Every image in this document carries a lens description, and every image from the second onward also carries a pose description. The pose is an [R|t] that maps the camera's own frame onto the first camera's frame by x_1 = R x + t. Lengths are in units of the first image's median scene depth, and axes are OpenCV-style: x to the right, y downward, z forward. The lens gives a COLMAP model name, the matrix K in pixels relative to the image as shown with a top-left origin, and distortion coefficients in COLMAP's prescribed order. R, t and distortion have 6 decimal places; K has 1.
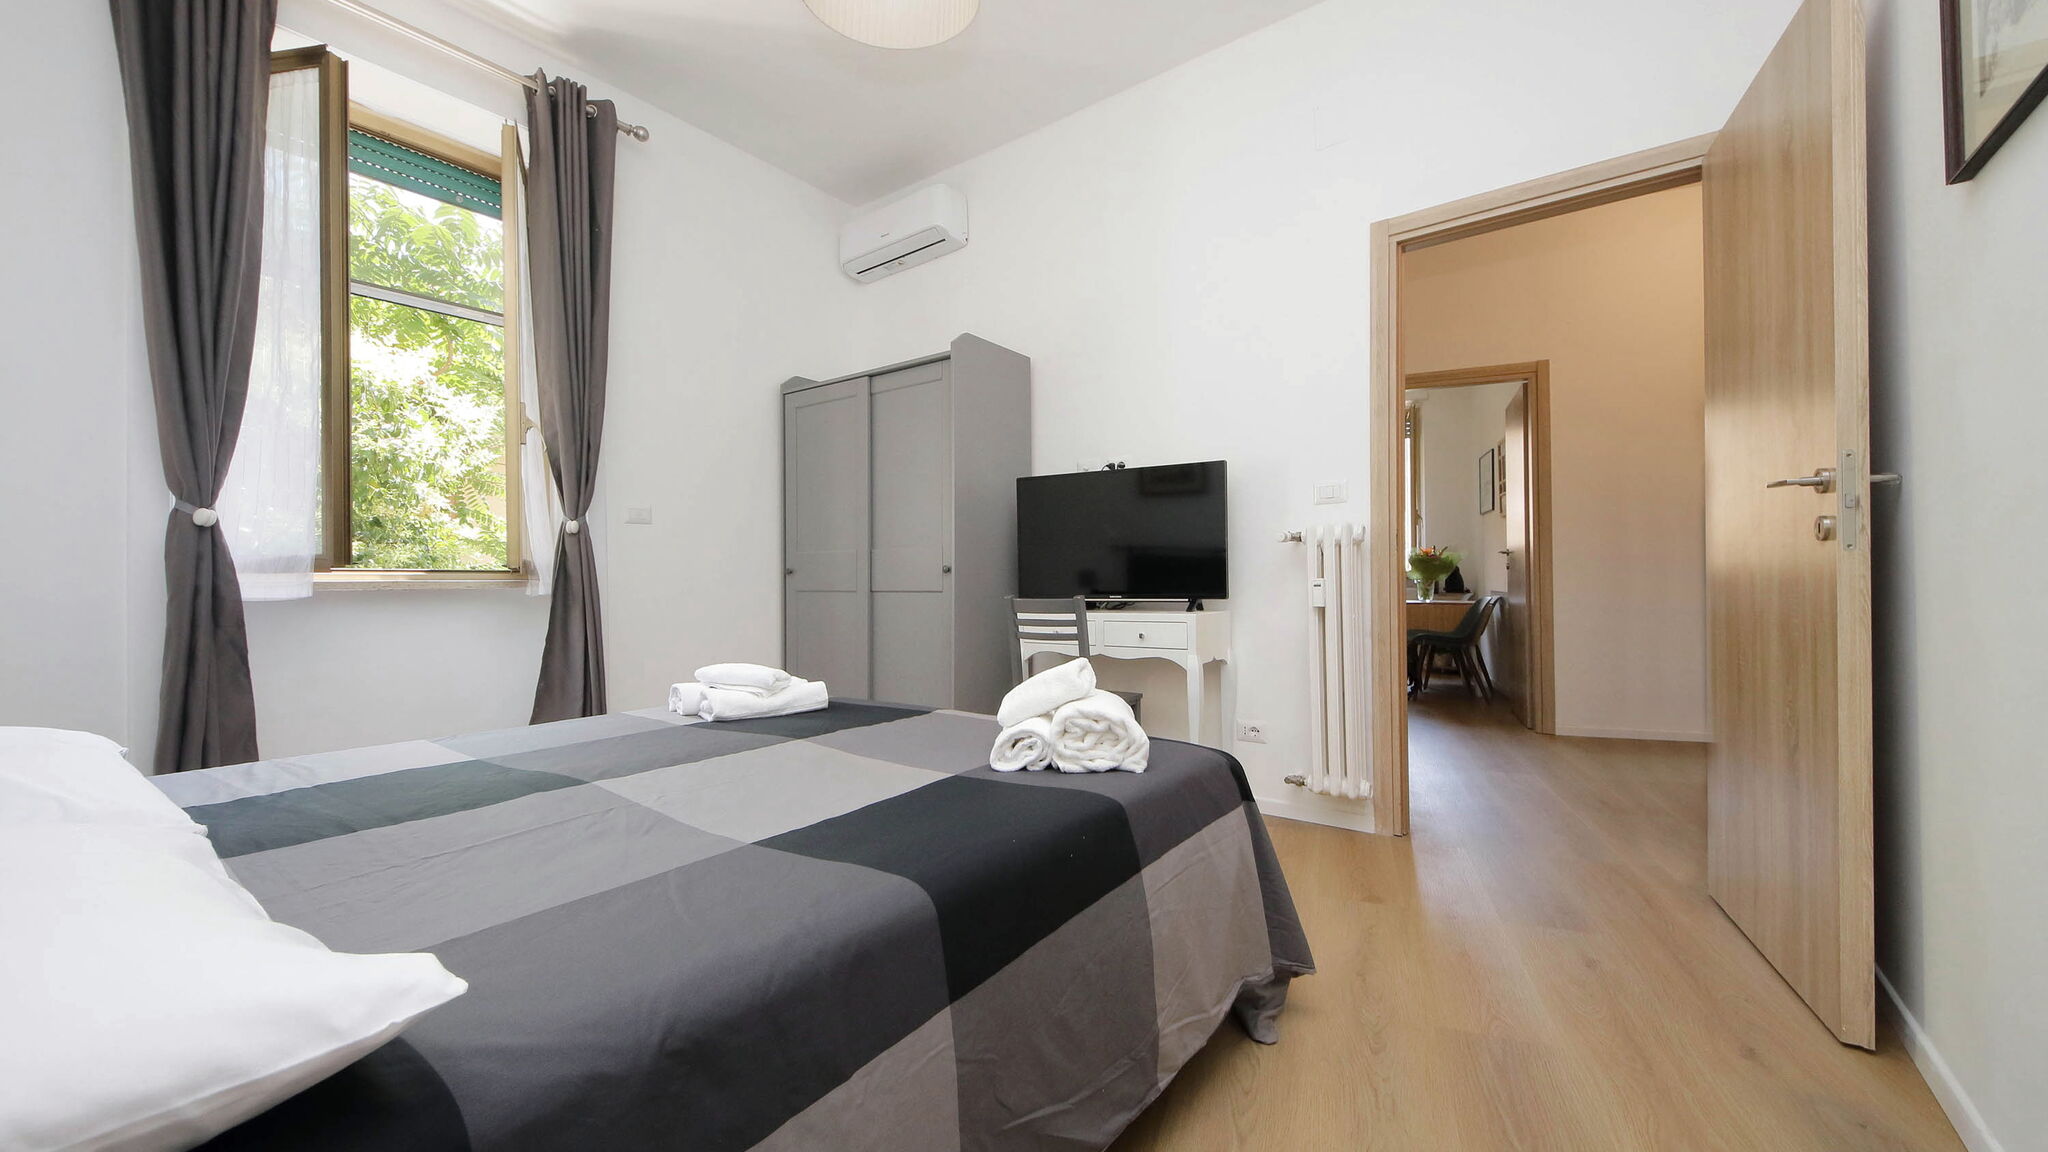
lens RADIAL K [[748.1, 0, 1024.9], [0, 748.1, 572.5], [0, 0, 1]] dist [0.047712, -0.014040]
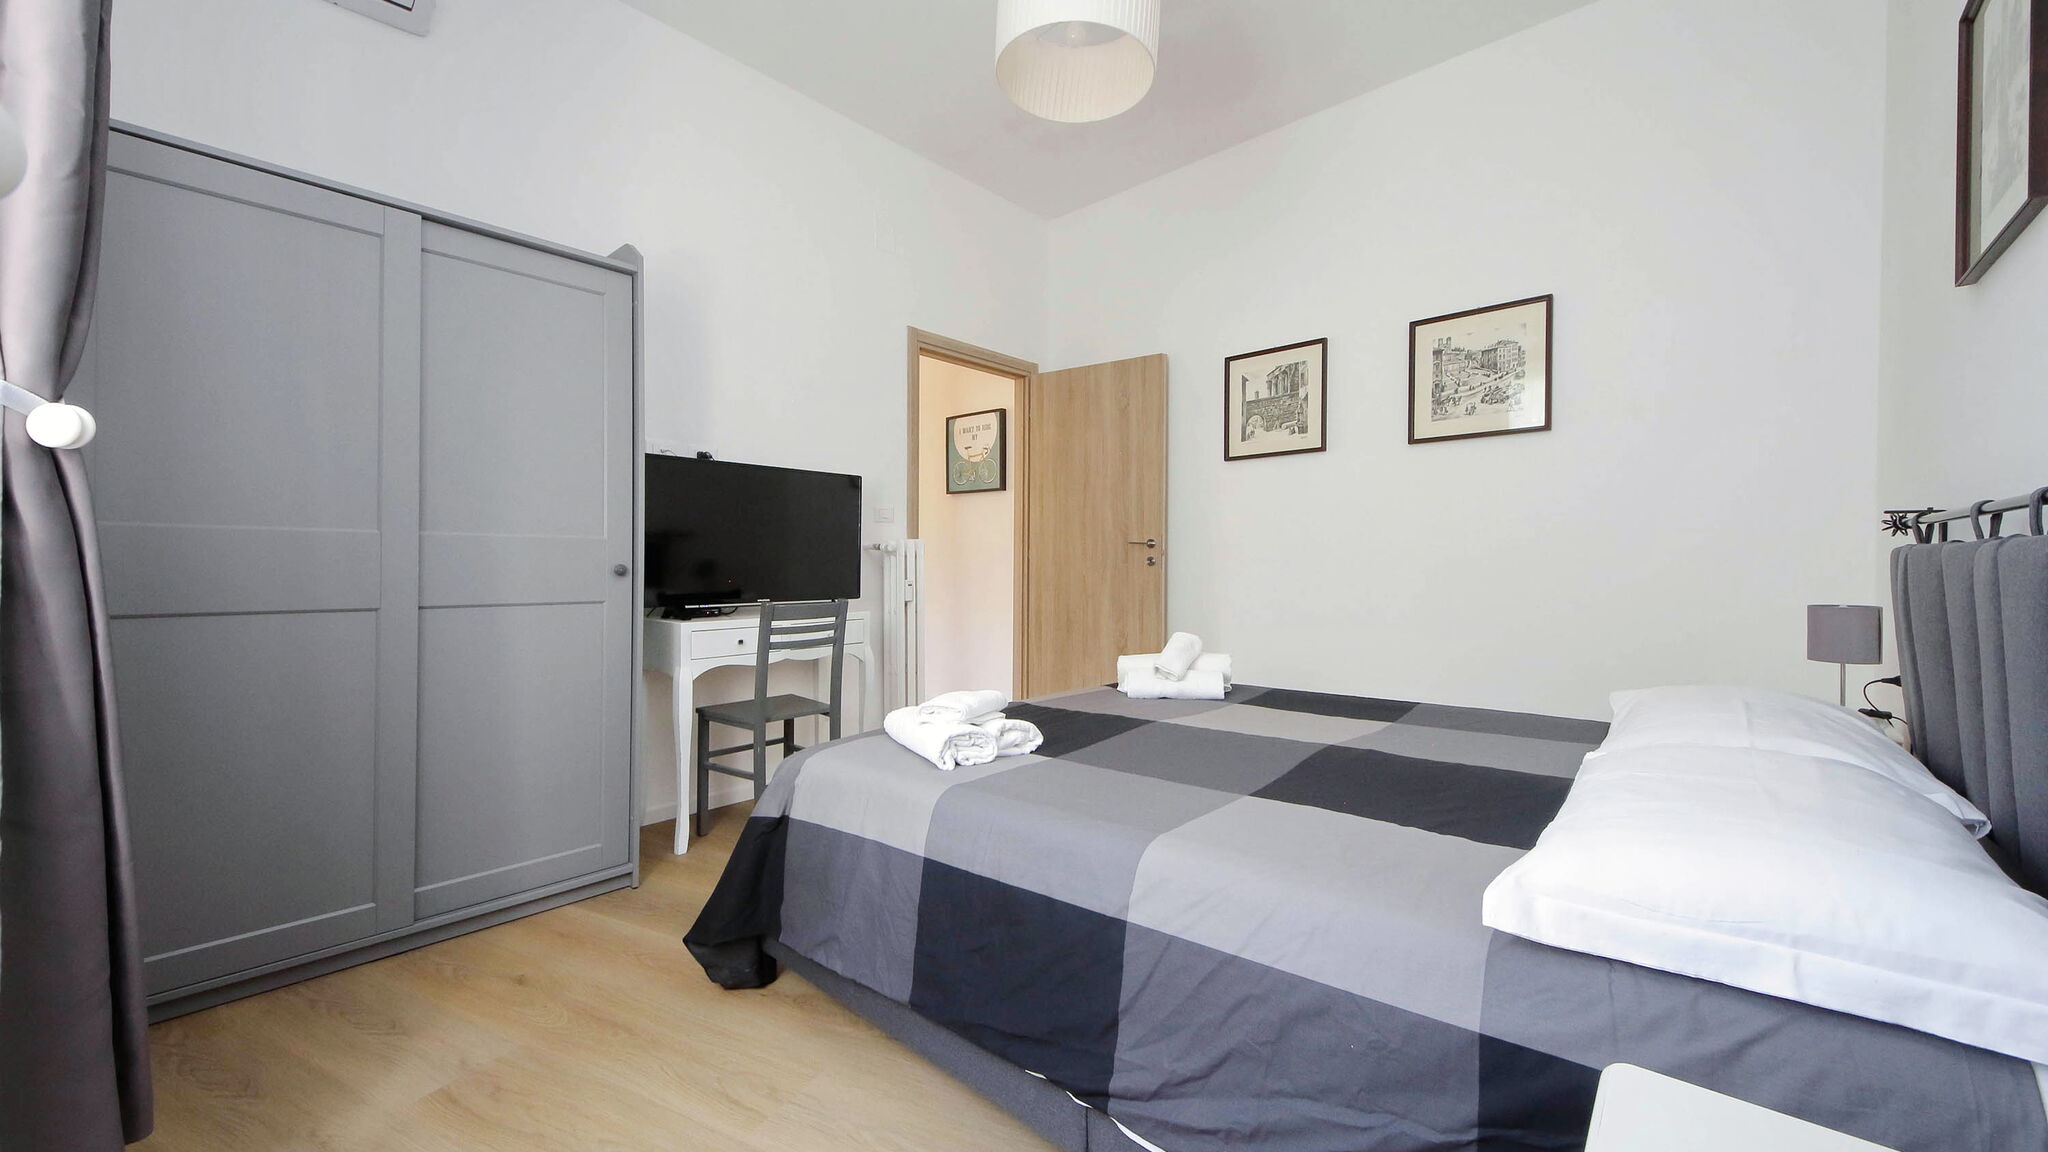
lens RADIAL K [[748.1, 0, 1024.9], [0, 748.1, 572.5], [0, 0, 1]] dist [0.047712, -0.014040]
pose [[0.079043, 0.001378, 0.996870, -0.907047], [-0.007075, 0.999975, -0.000821, -0.005014], [-0.996846, -0.006988, 0.079050, 0.665180]]
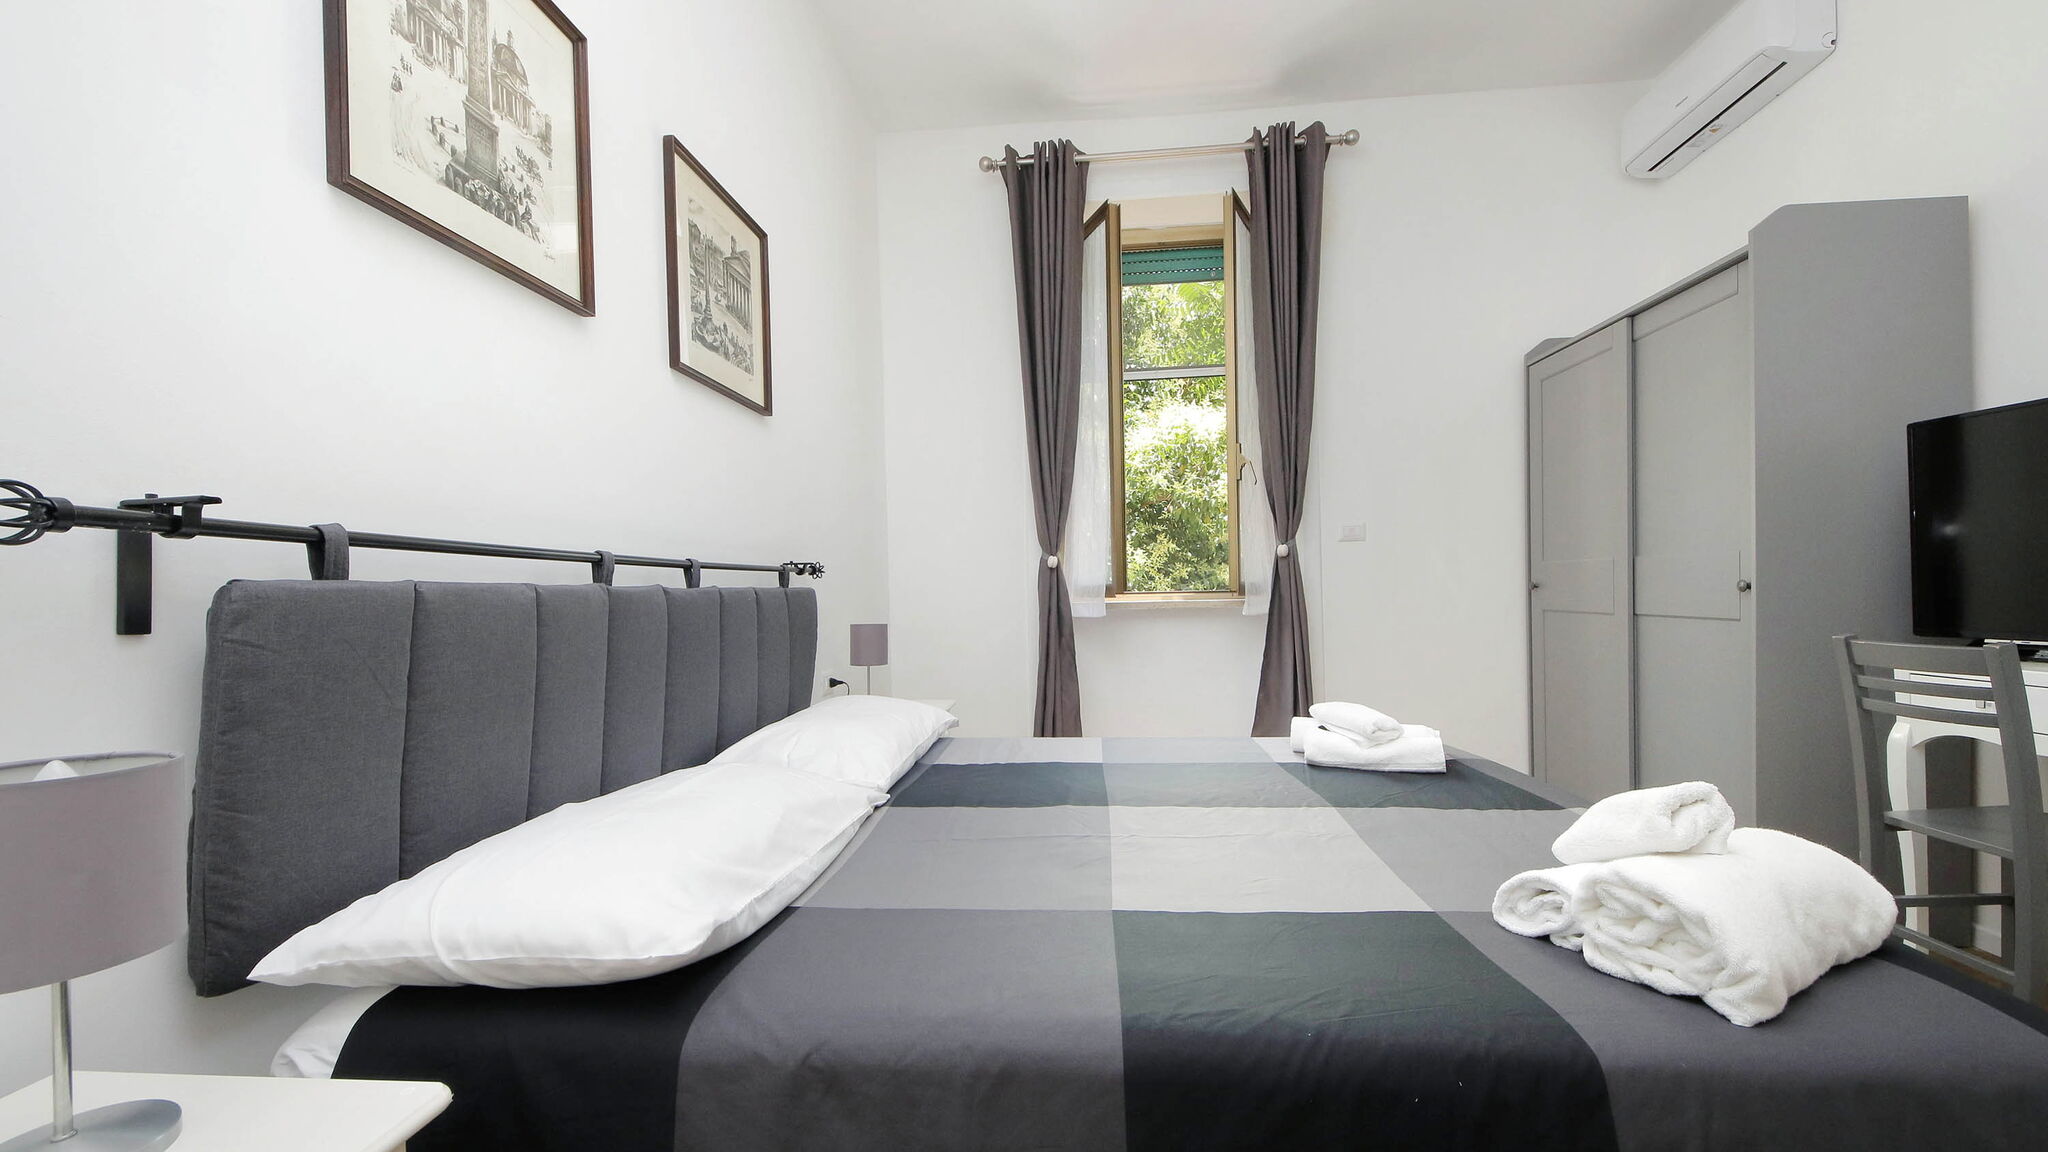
lens RADIAL K [[786.0, 0, 1040.3], [0, 786.0, 598.0], [0, 0, 1]] dist [0.031876, -0.016697]
pose [[0.548405, 0.002608, -0.836209, 0.152275], [0.025241, 0.999488, 0.019671, -0.025514], [0.835832, -0.031895, 0.548058, 0.123285]]
